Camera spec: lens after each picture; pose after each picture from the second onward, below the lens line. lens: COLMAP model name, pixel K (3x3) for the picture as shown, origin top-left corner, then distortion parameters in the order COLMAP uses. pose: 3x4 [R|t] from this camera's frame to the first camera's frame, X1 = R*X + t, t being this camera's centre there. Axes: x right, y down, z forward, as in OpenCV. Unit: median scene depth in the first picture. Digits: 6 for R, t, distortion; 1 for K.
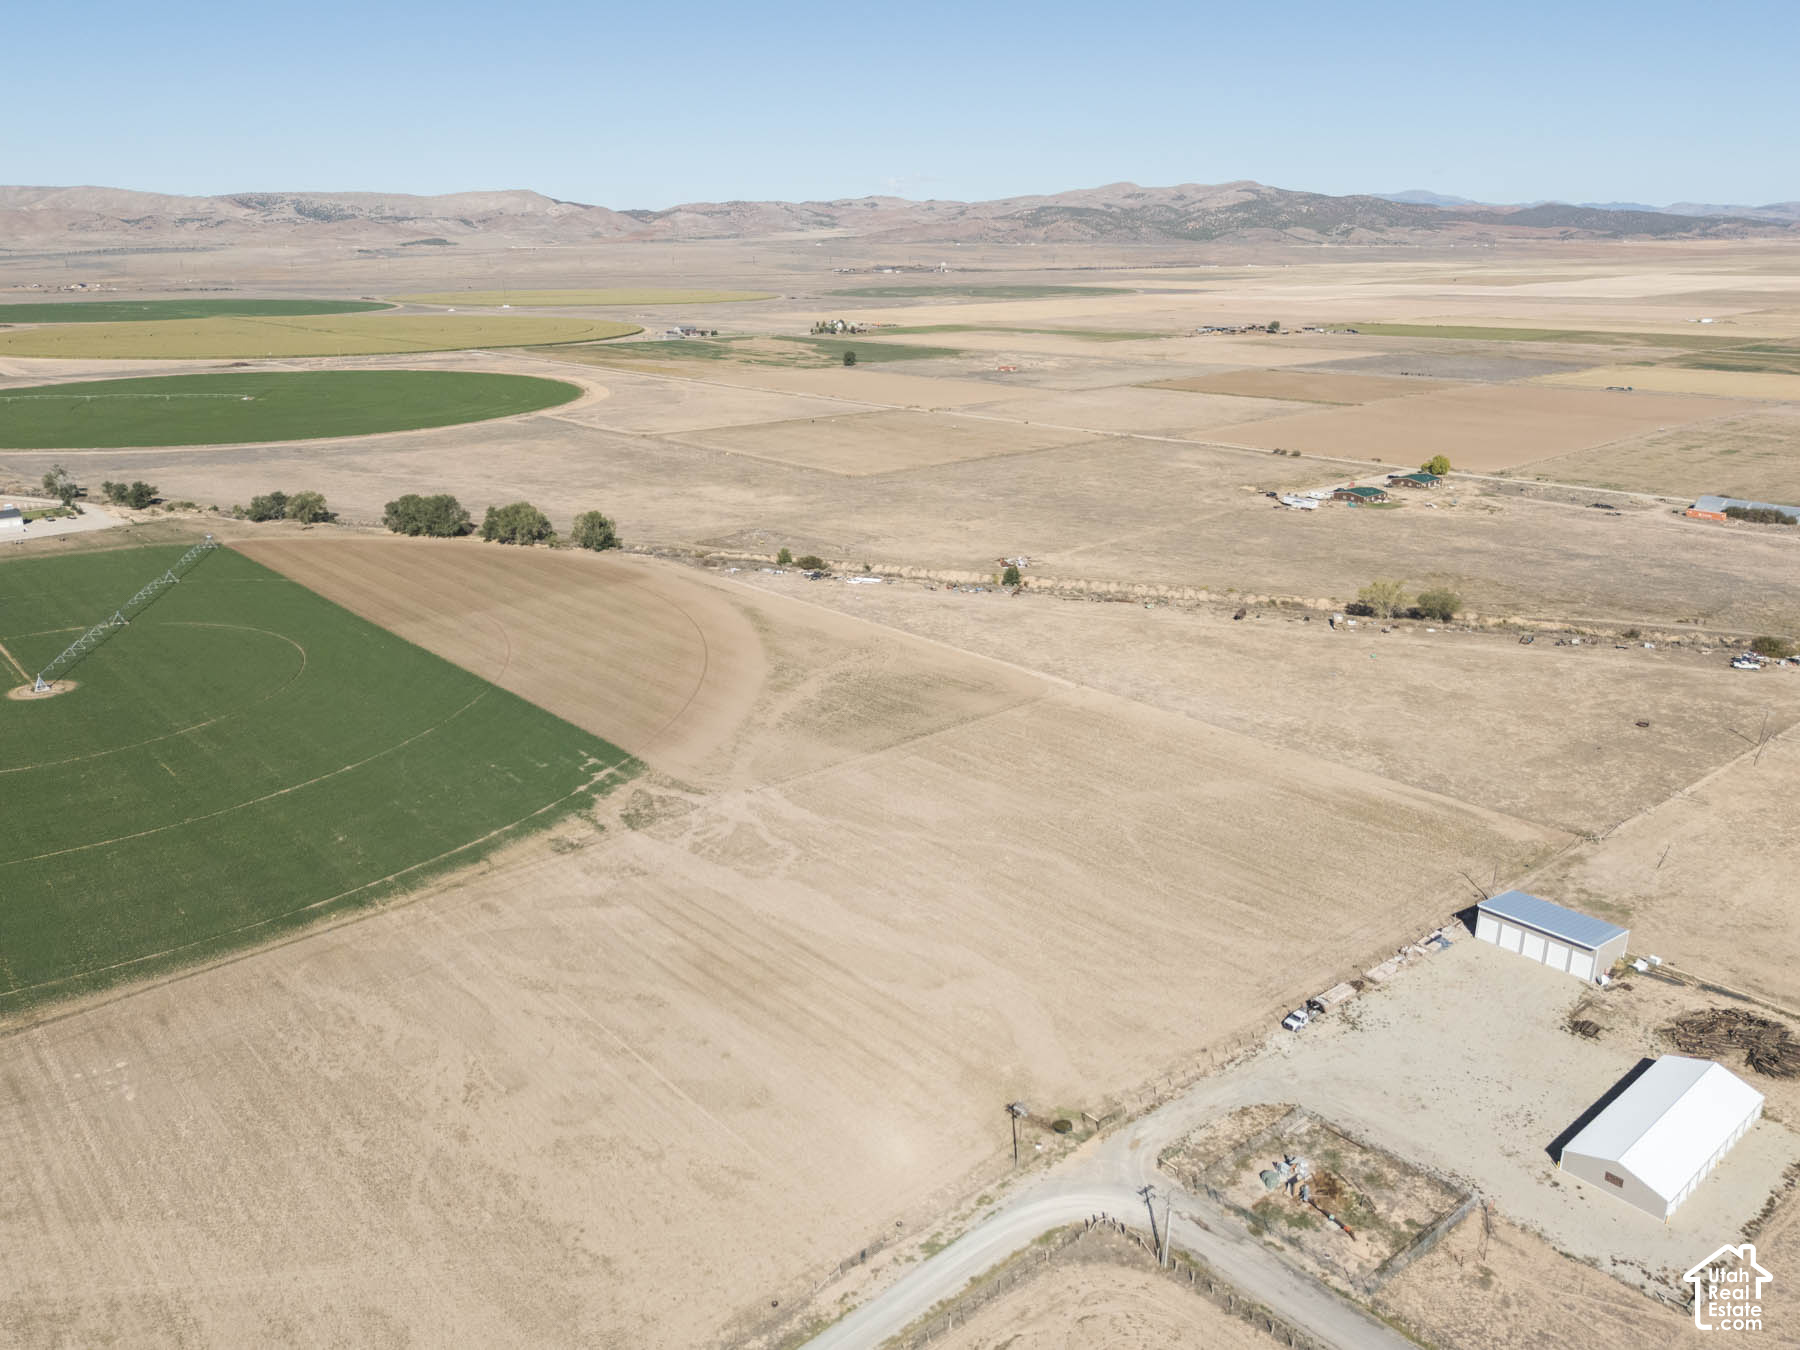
lens RADIAL K [[1323.0, 0, 896.9], [0, 1323.0, 673.9], [0, 0, 1]] dist [0.080884, -0.076290]
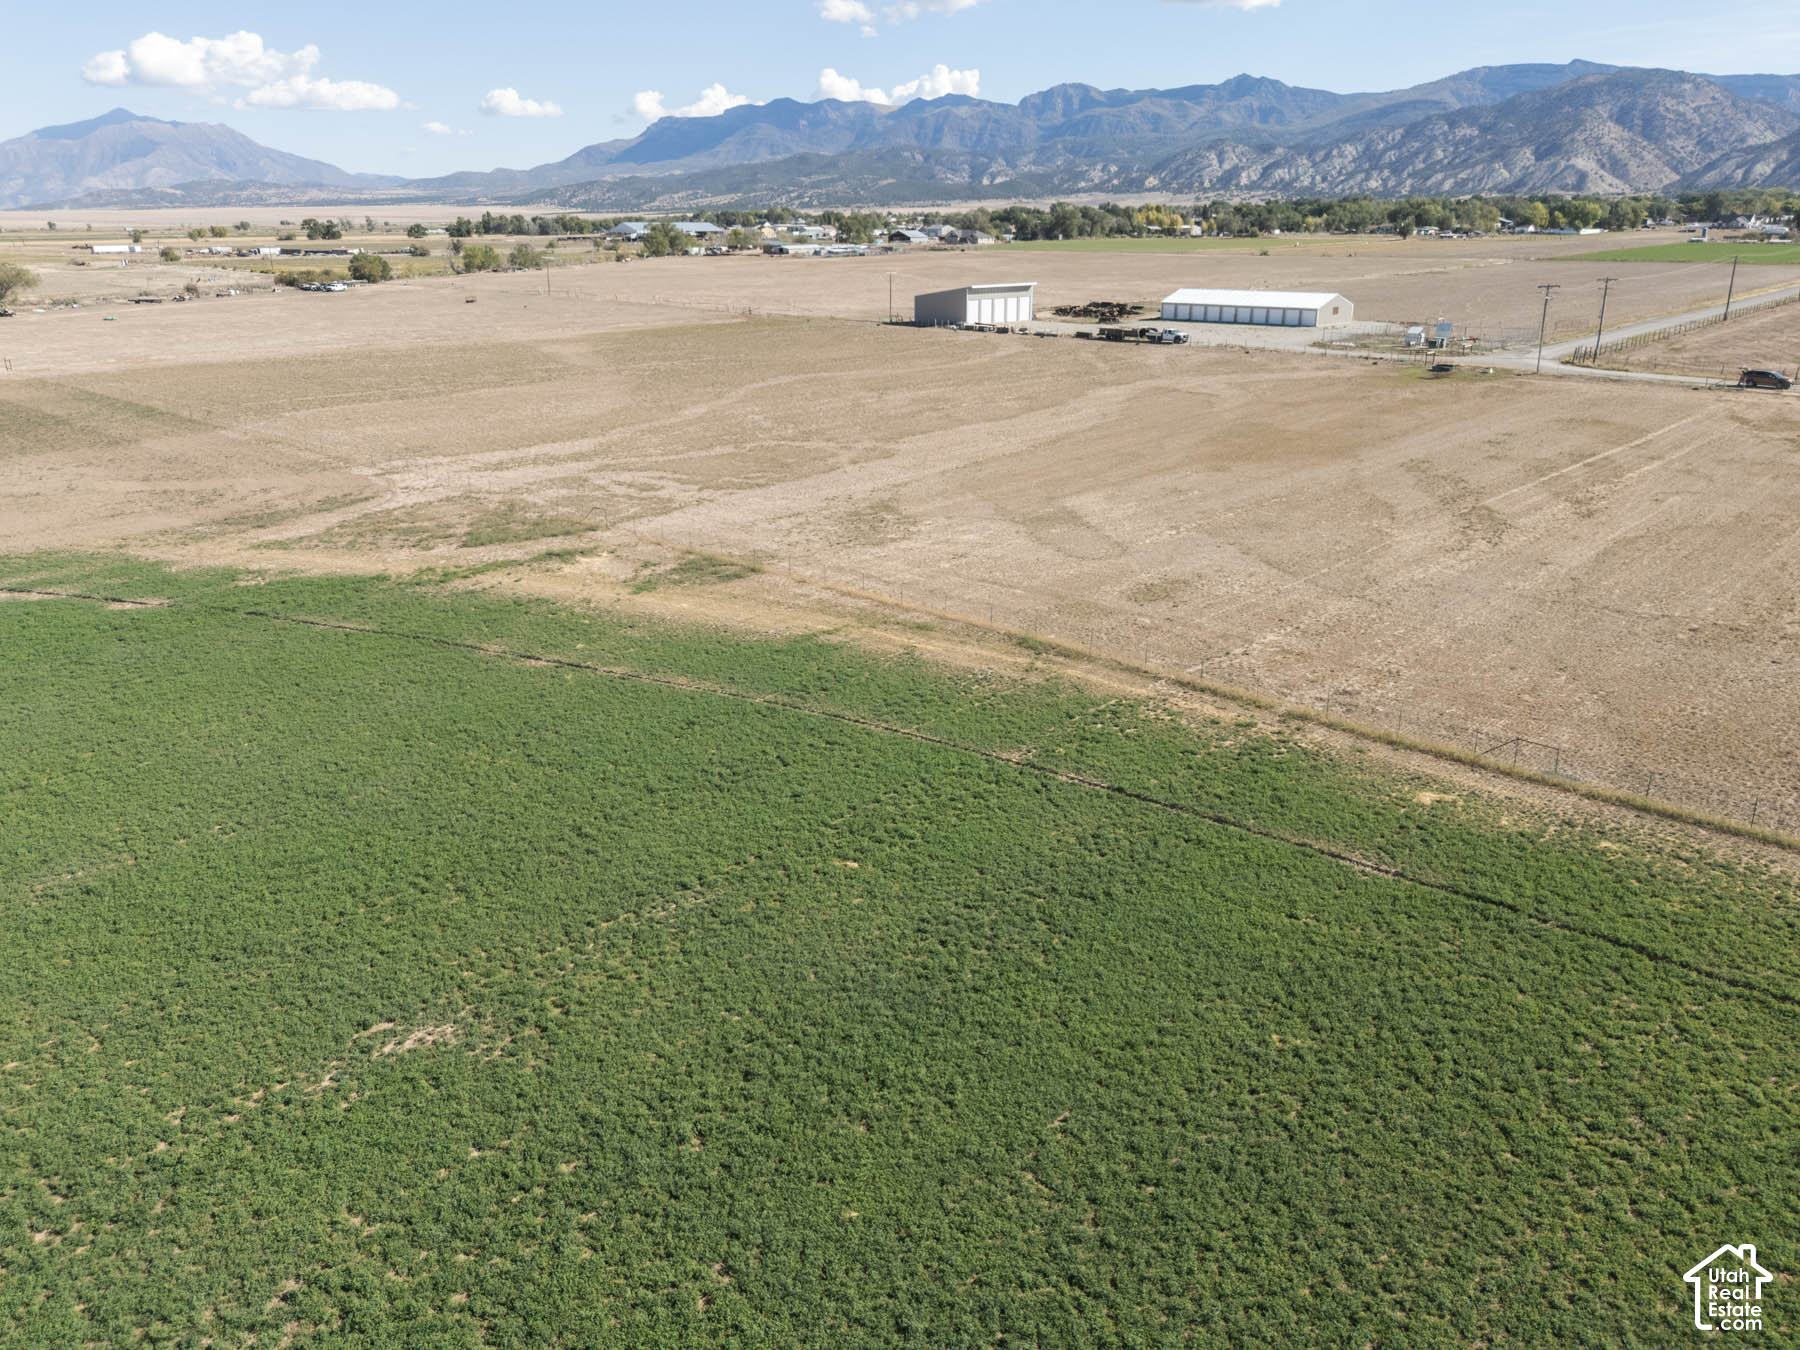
lens RADIAL K [[1323.0, 0, 896.9], [0, 1323.0, 673.9], [0, 0, 1]] dist [0.080884, -0.076290]
pose [[-0.092765, -0.318355, 0.943422, -0.352634], [0.317858, 0.888461, 0.331064, 0.043122], [-0.943589, 0.330586, 0.018774, 0.629630]]
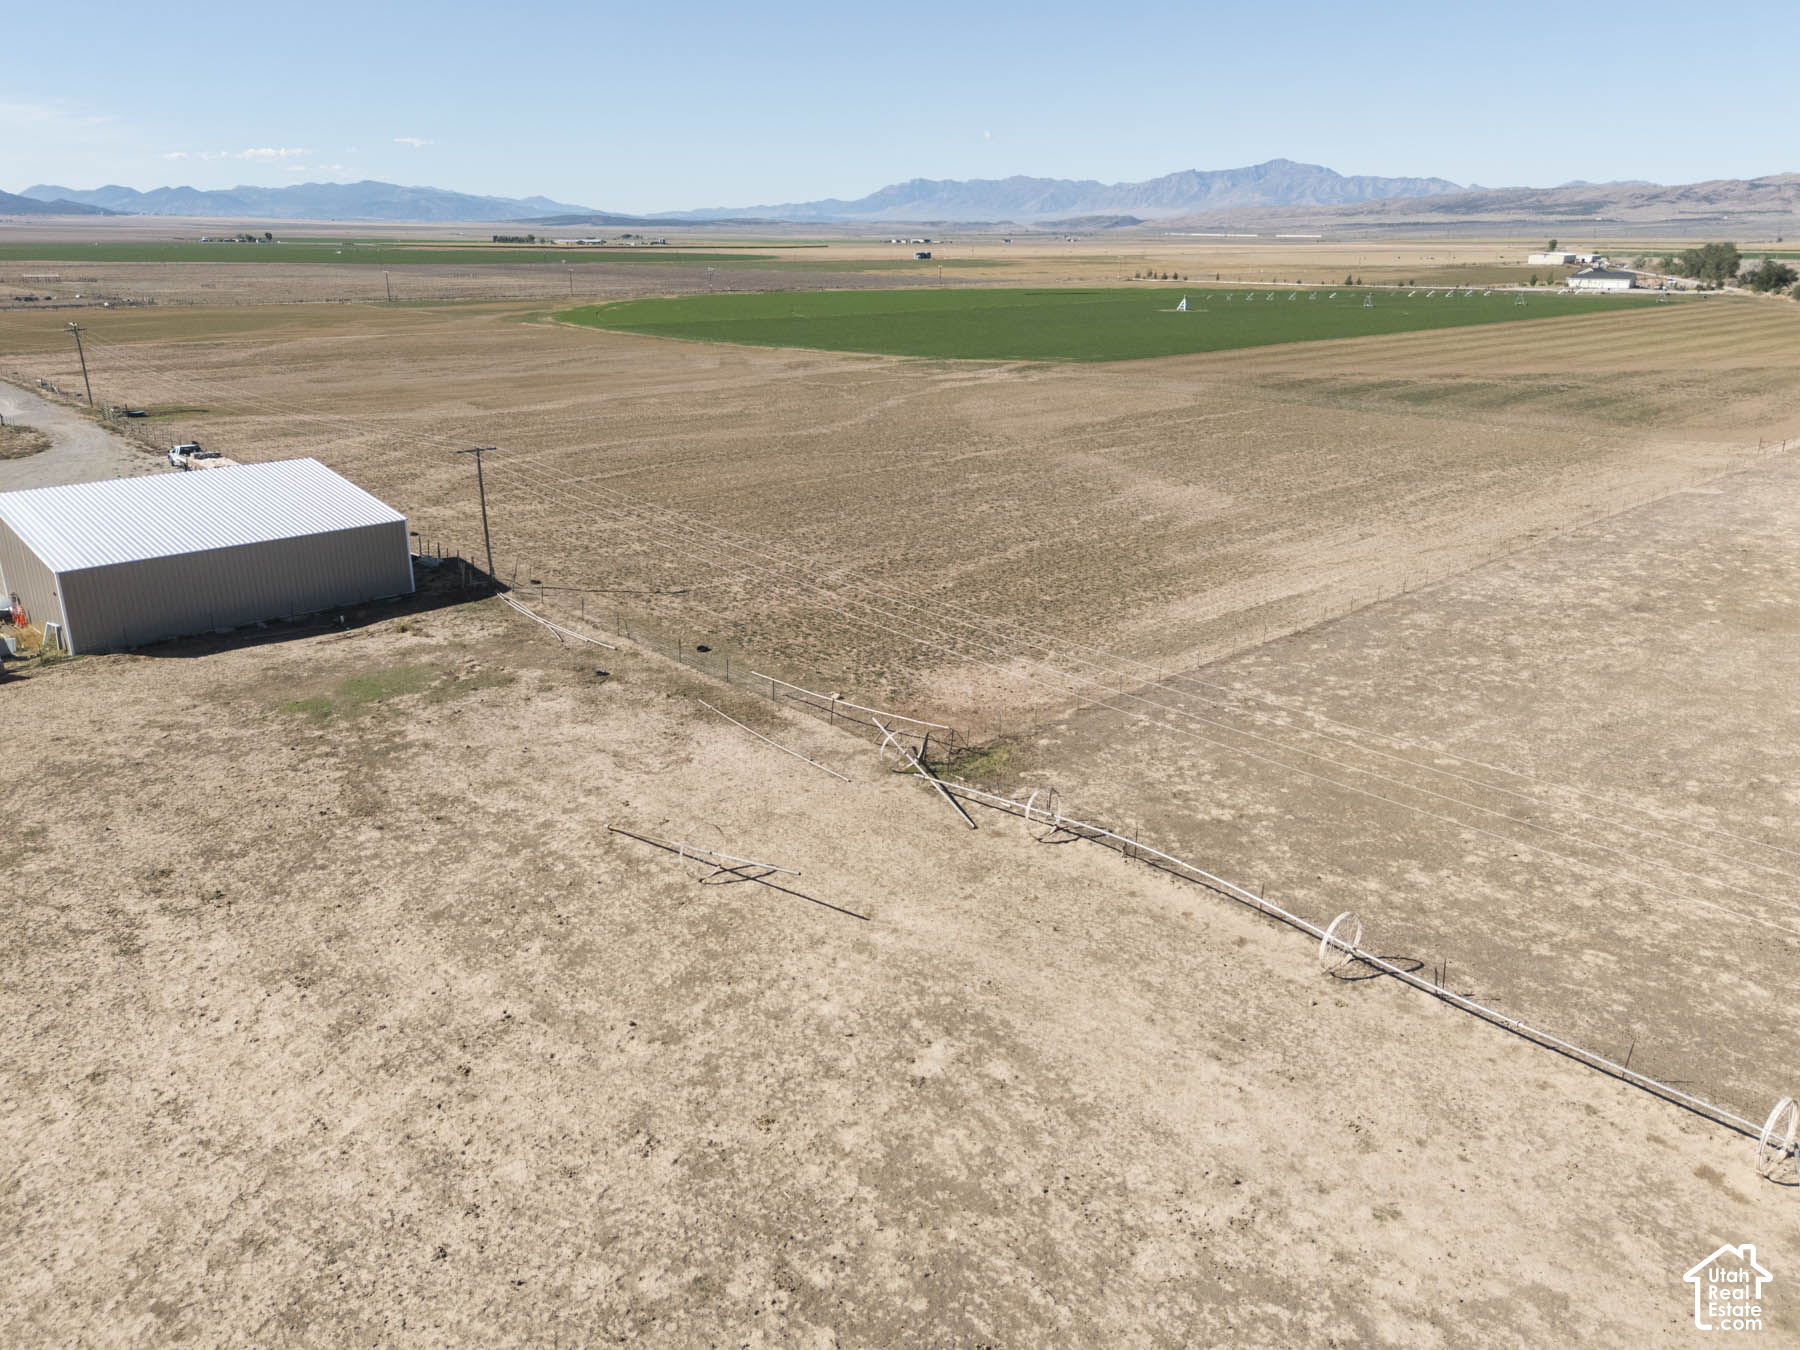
lens RADIAL K [[1323.0, 0, 896.9], [0, 1323.0, 673.9], [0, 0, 1]] dist [0.080884, -0.076290]
pose [[0.045297, 0.323795, -0.945042, 0.467811], [-0.317880, 0.901513, 0.293644, 0.030511], [0.947048, 0.287109, 0.143764, 0.625386]]
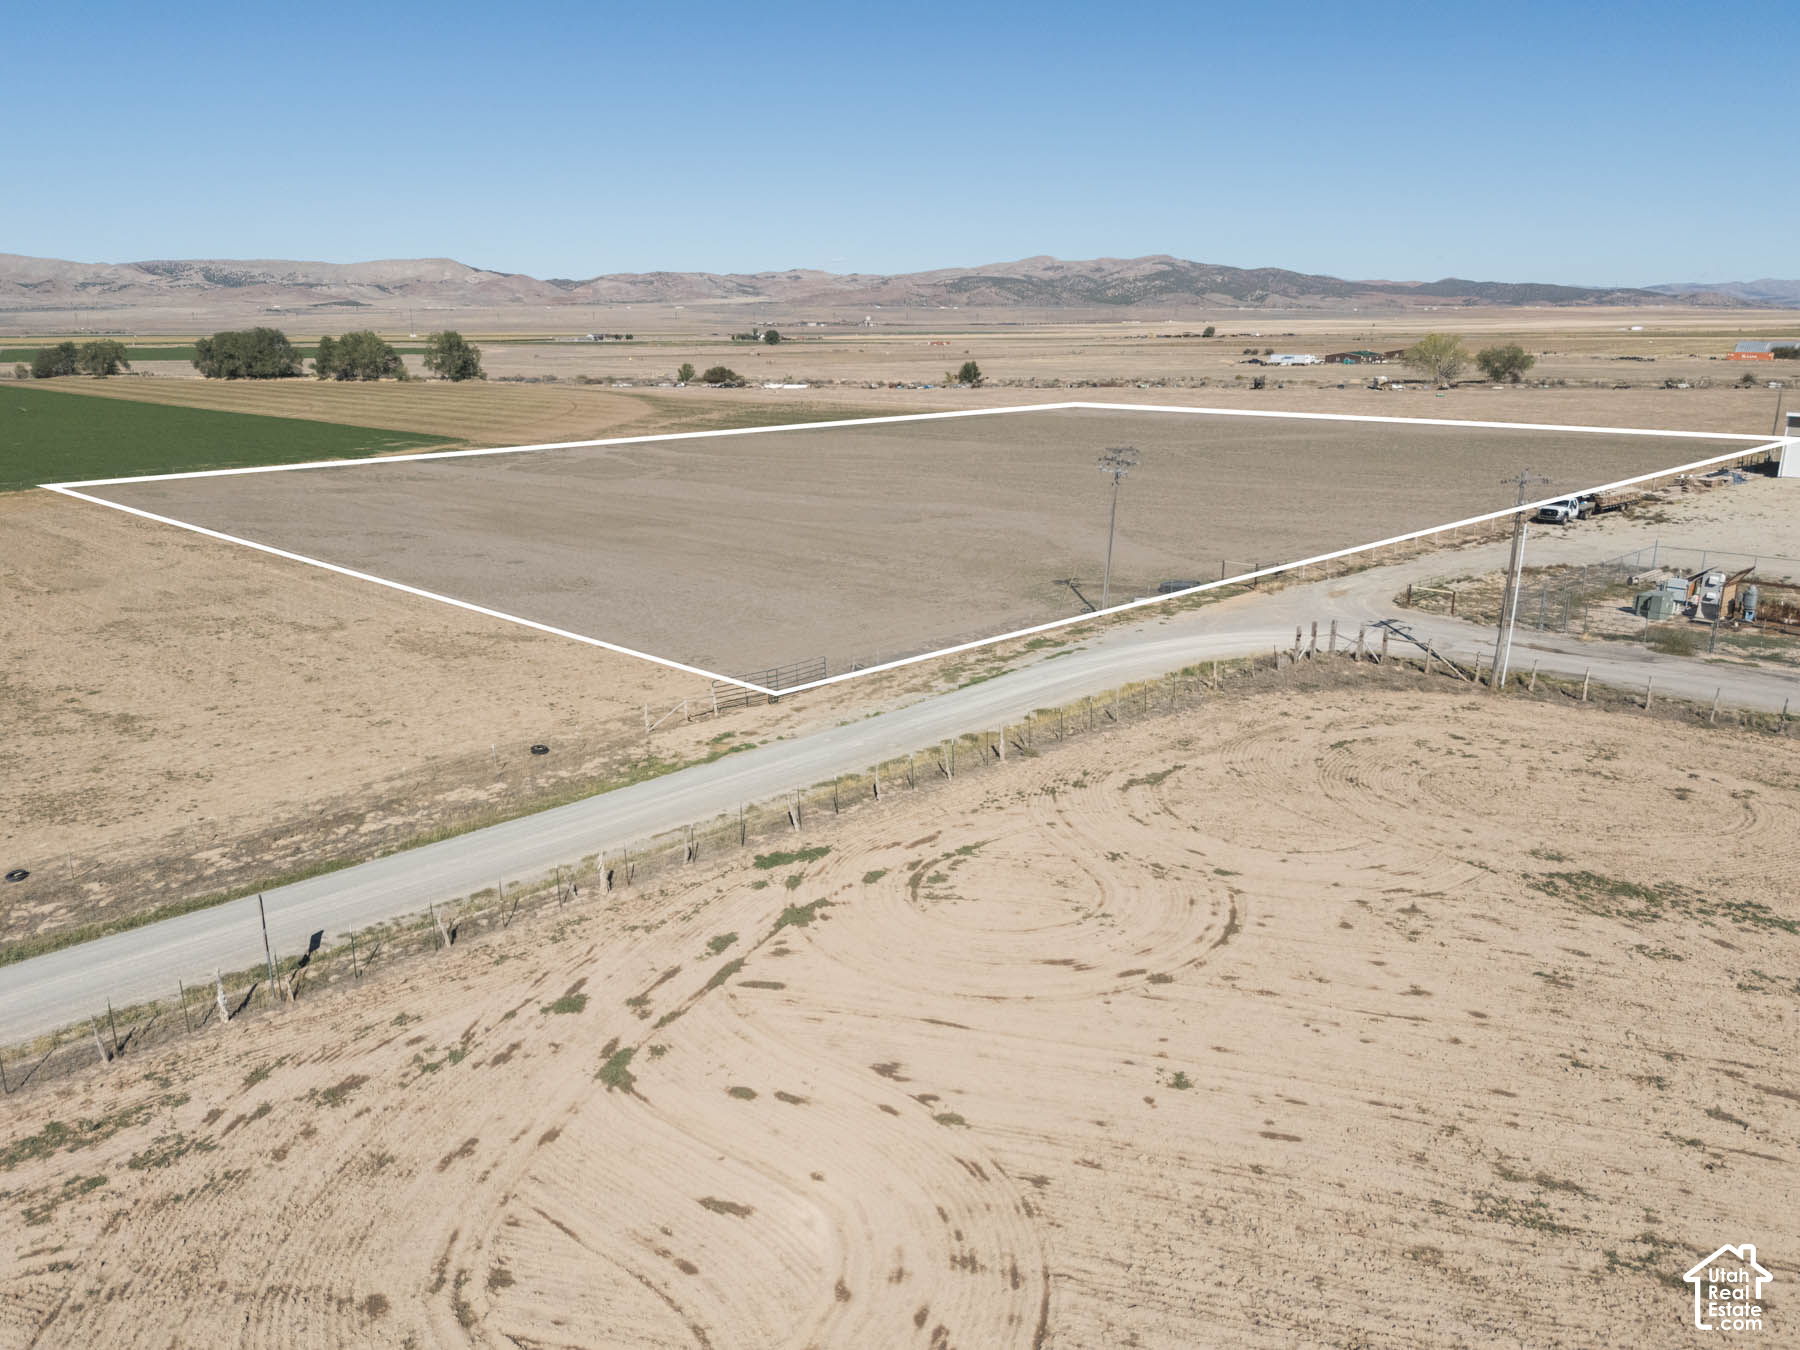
lens RADIAL K [[1323.0, 0, 896.9], [0, 1323.0, 673.9], [0, 0, 1]] dist [0.080884, -0.076290]
pose [[0.998480, -0.015461, 0.052910, -0.003323], [0.018615, 0.998047, -0.059635, 0.177734], [-0.051885, 0.060530, 0.996817, 0.231147]]
